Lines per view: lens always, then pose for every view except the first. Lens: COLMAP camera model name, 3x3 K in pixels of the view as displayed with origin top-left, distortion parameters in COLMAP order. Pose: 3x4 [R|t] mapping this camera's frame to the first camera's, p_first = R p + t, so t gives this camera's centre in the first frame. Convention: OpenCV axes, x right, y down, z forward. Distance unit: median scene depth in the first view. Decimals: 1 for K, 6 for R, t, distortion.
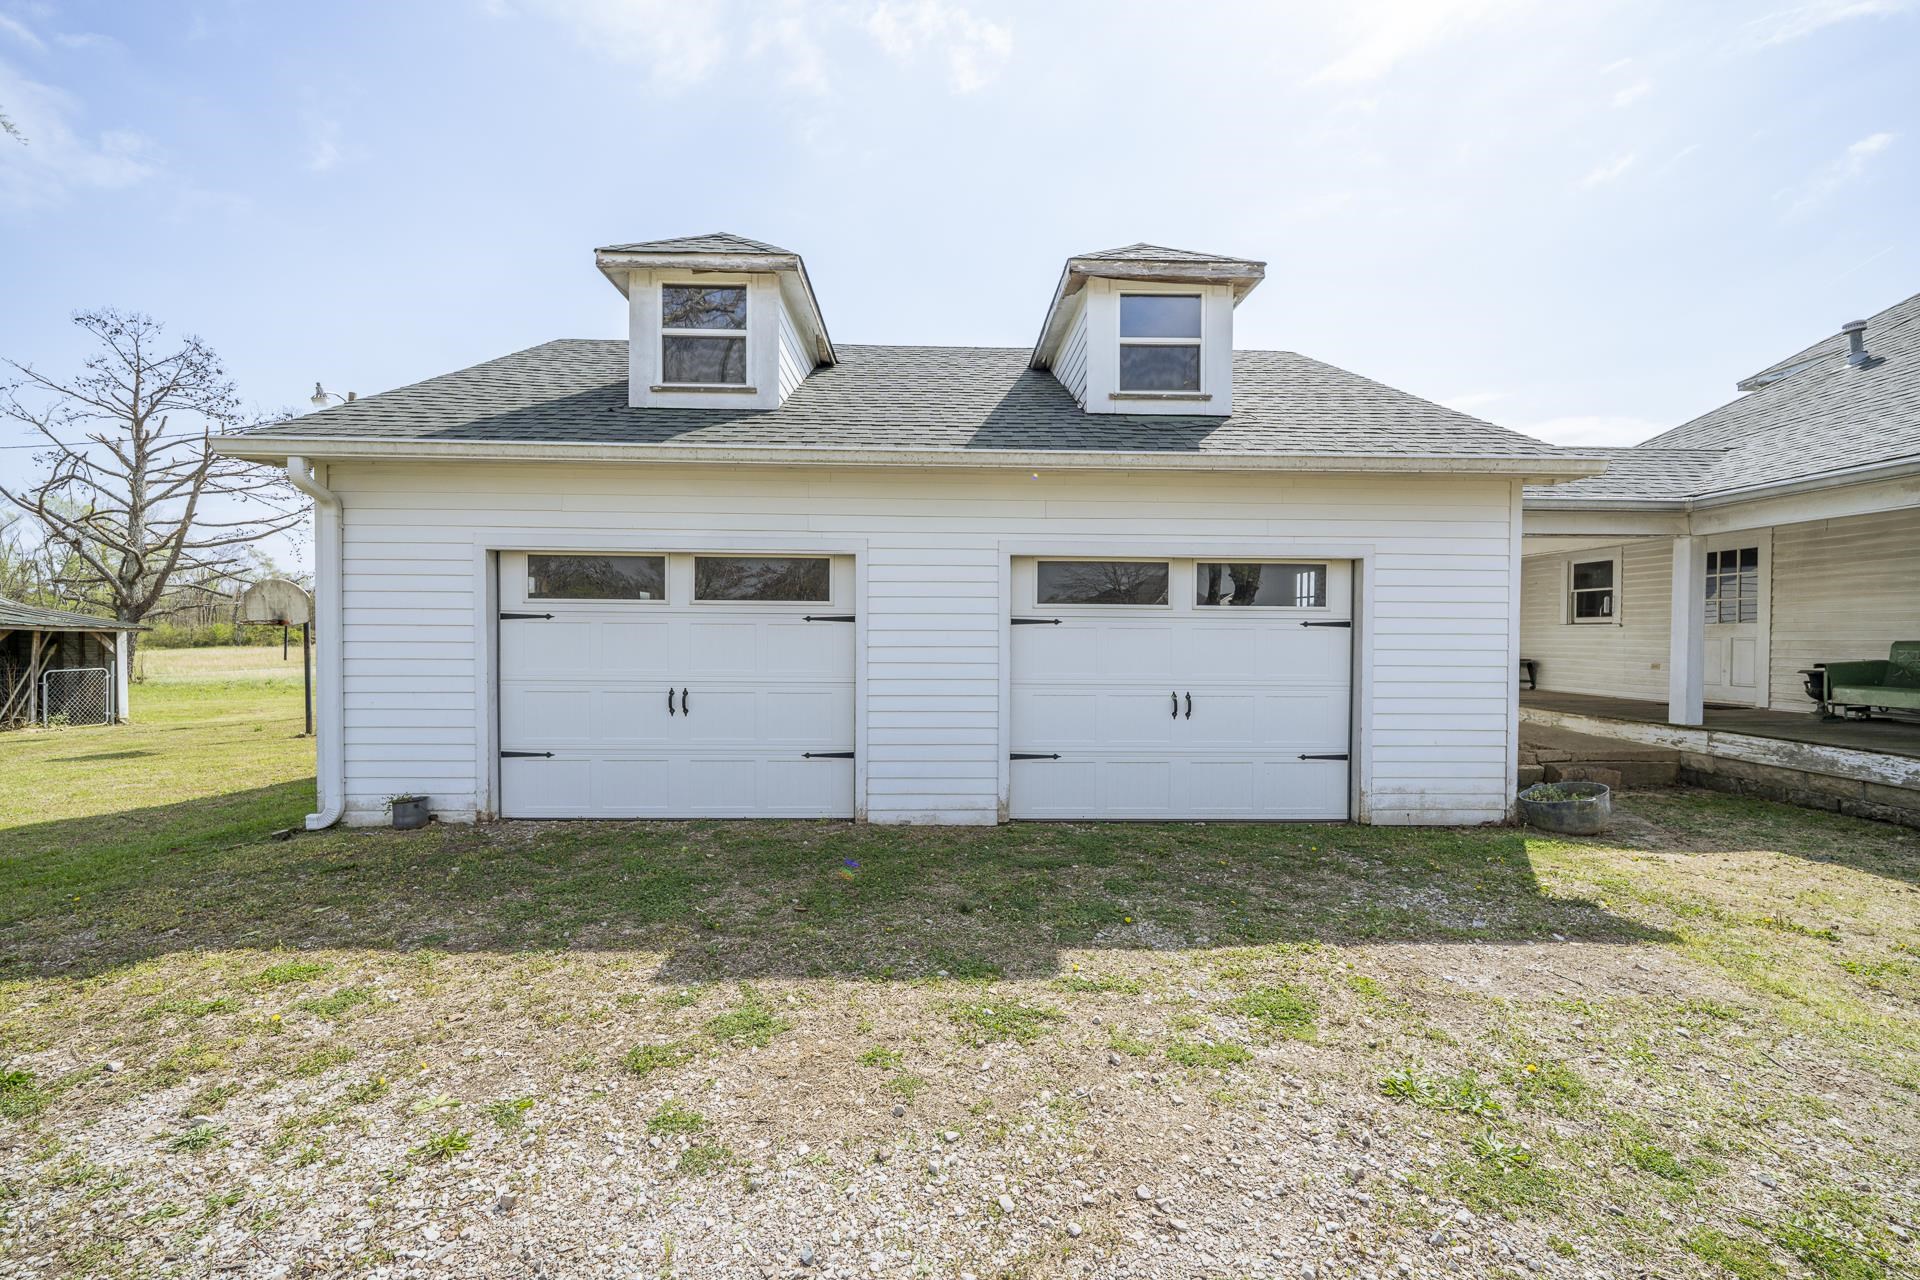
lens RADIAL K [[771.9, 0, 955.8], [0, 771.9, 642.5], [0, 0, 1]] dist [-0.000035, -0.000107]
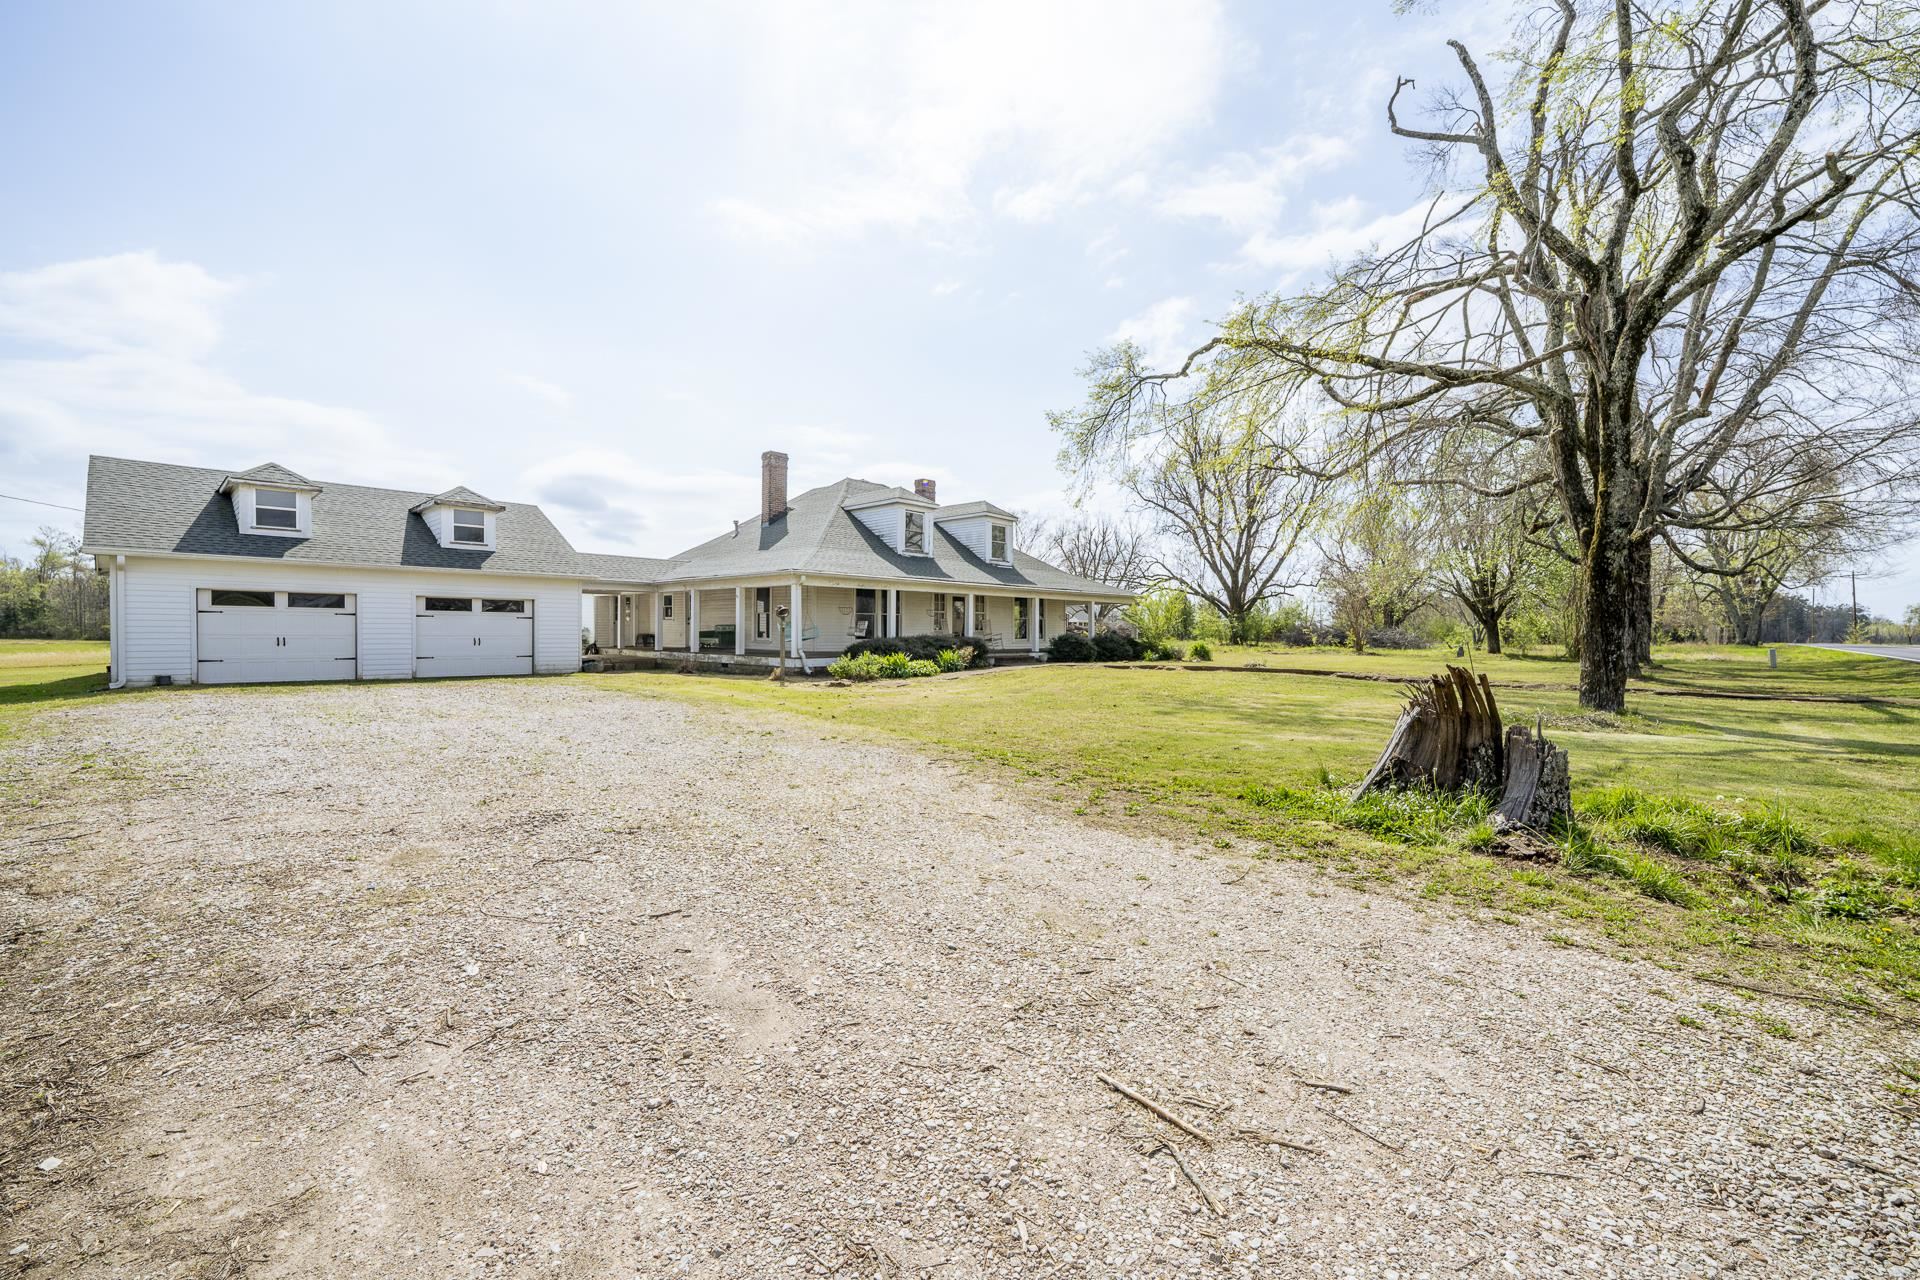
lens RADIAL K [[771.9, 0, 955.8], [0, 771.9, 642.5], [0, 0, 1]] dist [-0.000035, -0.000107]
pose [[0.707475, -0.013616, 0.706607, -0.618975], [0.017681, 0.999842, 0.001563, 0.120512], [-0.706517, 0.011388, 0.707605, -2.891855]]
